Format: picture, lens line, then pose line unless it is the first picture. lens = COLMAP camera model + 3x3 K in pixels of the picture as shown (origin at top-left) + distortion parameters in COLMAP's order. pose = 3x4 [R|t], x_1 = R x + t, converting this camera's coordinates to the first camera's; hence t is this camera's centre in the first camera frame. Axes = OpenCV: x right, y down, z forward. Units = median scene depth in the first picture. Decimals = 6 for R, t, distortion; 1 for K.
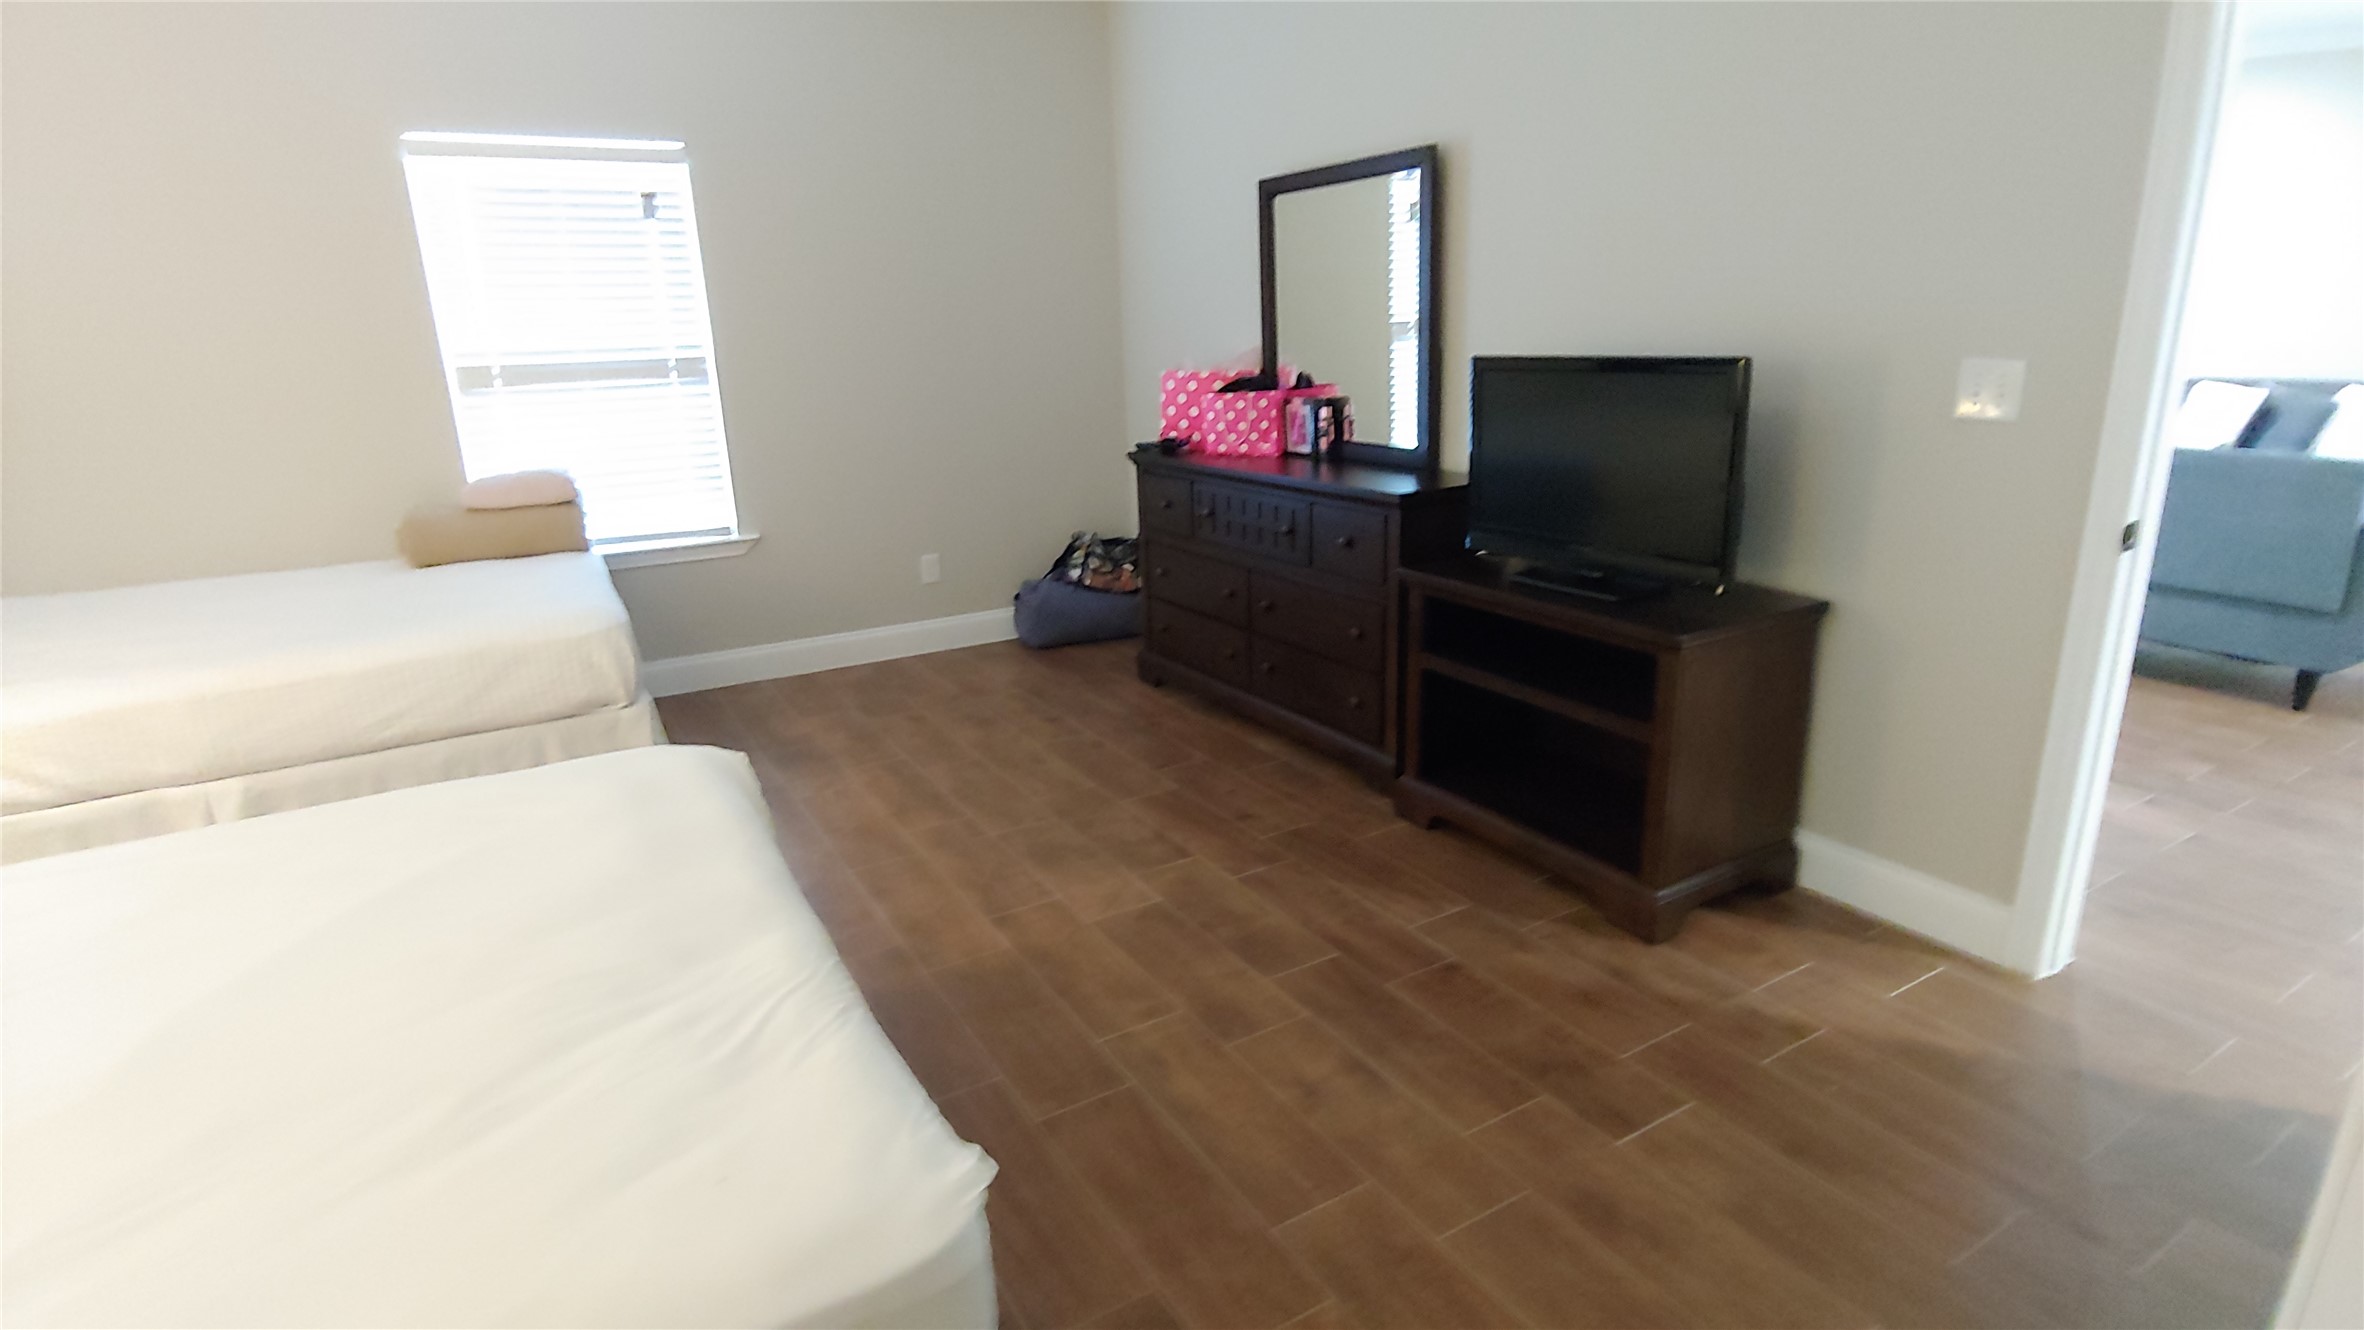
lens RADIAL K [[1219.1, 0, 1176.2], [0, 1219.1, 657.6], [0, 0, 1]] dist [-0.025963, -0.000343]
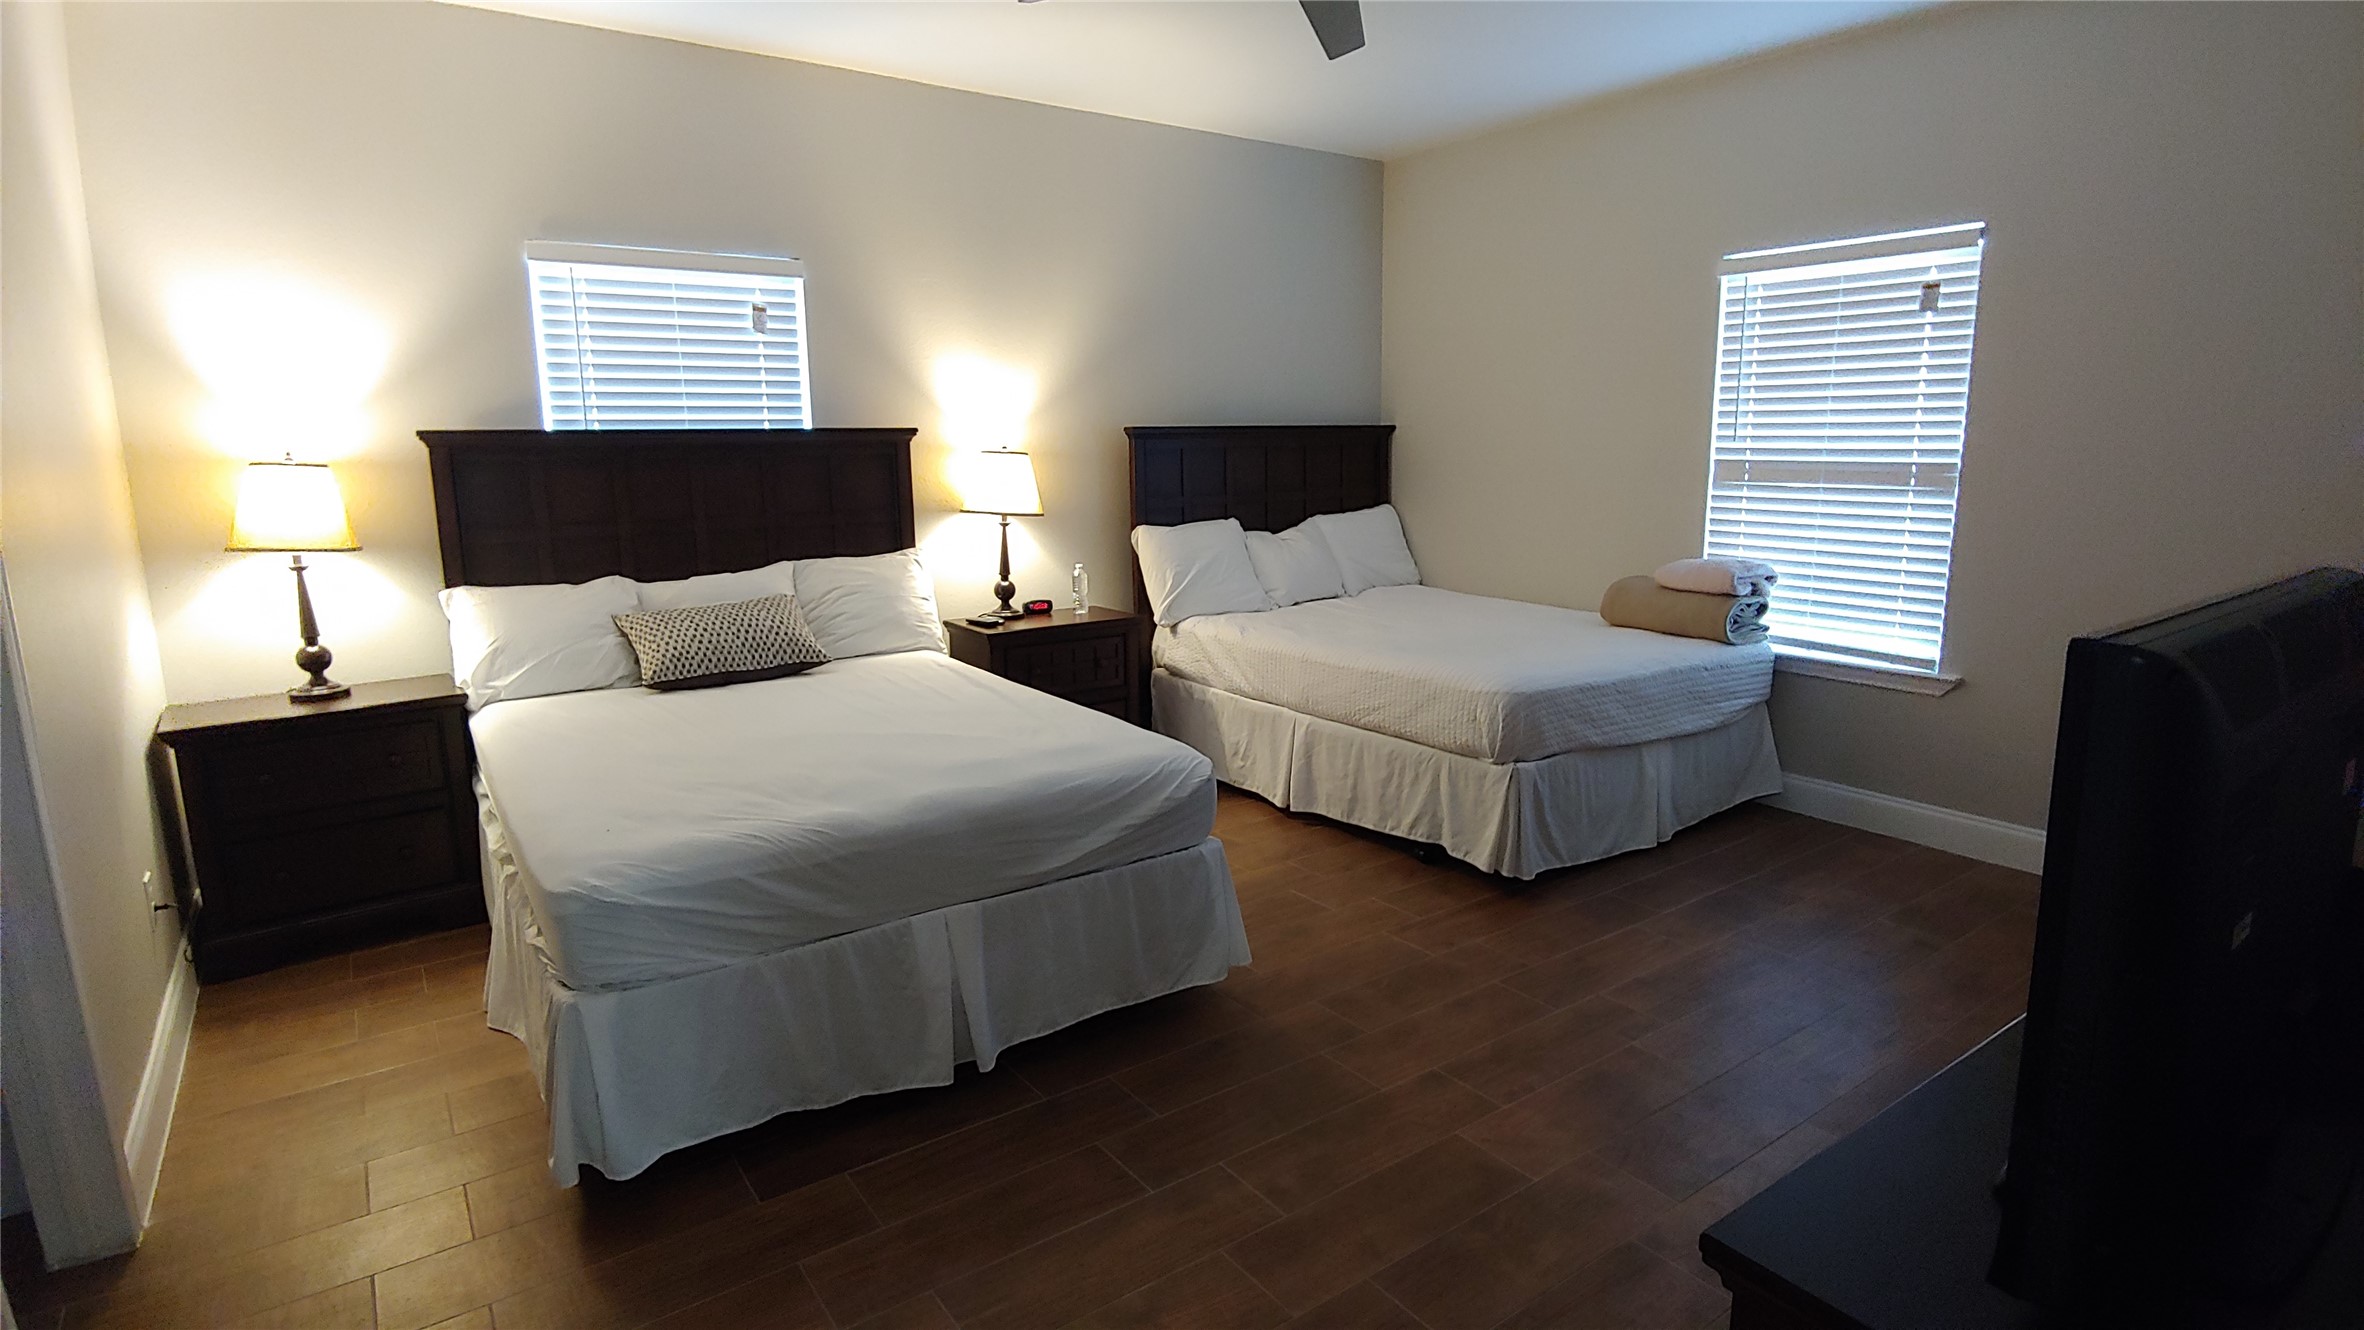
lens RADIAL K [[1186.0, 0, 1186.9], [0, 1186.0, 658.7], [0, 0, 1]] dist [-0.011053, -0.000273]
pose [[0.059134, 0.209126, -0.976099, 0.459627], [-0.254314, 0.948703, 0.187849, -0.145699], [0.965312, 0.237128, 0.109284, 0.444115]]
